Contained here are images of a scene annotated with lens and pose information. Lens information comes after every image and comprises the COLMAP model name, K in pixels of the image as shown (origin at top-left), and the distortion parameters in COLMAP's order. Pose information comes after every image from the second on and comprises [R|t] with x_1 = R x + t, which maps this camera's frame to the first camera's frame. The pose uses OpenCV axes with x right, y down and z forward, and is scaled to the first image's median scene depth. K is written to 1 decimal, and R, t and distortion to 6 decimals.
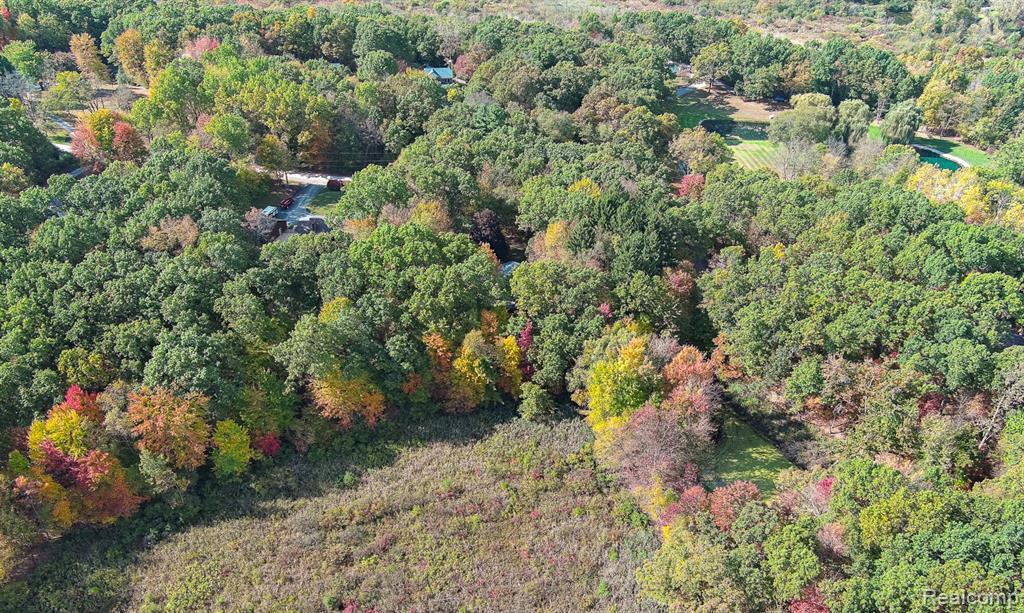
lens RADIAL K [[847.4, 0, 512.0], [0, 847.4, 306.5], [0, 0, 1]] dist [0.003897, -0.004464]
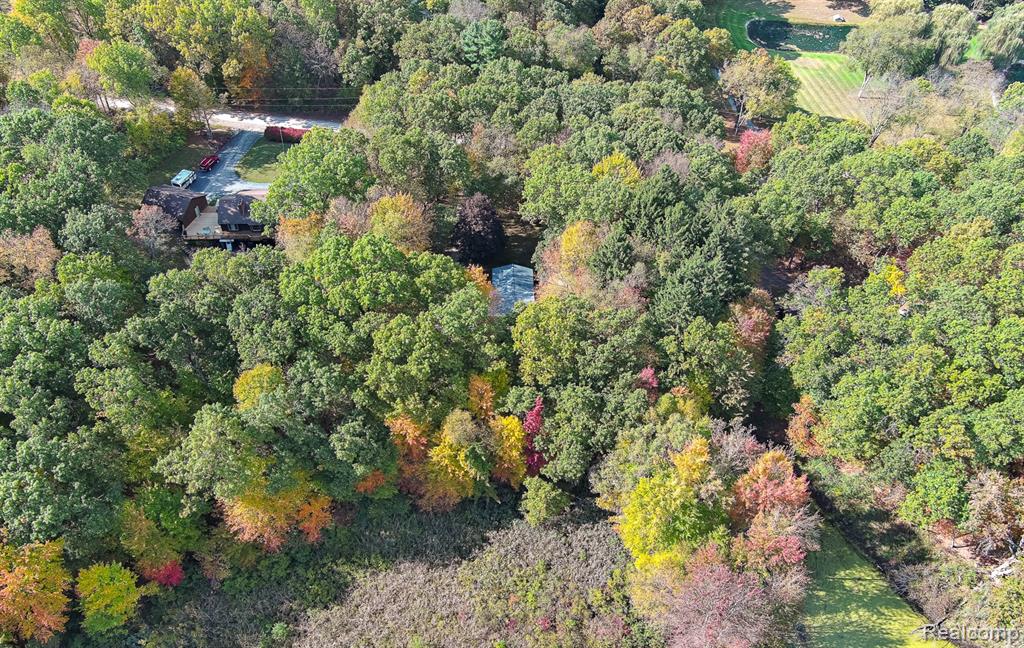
lens RADIAL K [[868.3, 0, 494.3], [0, 868.3, 323.9], [0, 0, 1]] dist [-0.005808, 0.014485]
pose [[0.999856, 0.016819, -0.002444, -0.014967], [-0.016136, 0.984543, 0.174398, -0.157202], [0.005340, -0.174333, 0.984672, 0.299448]]
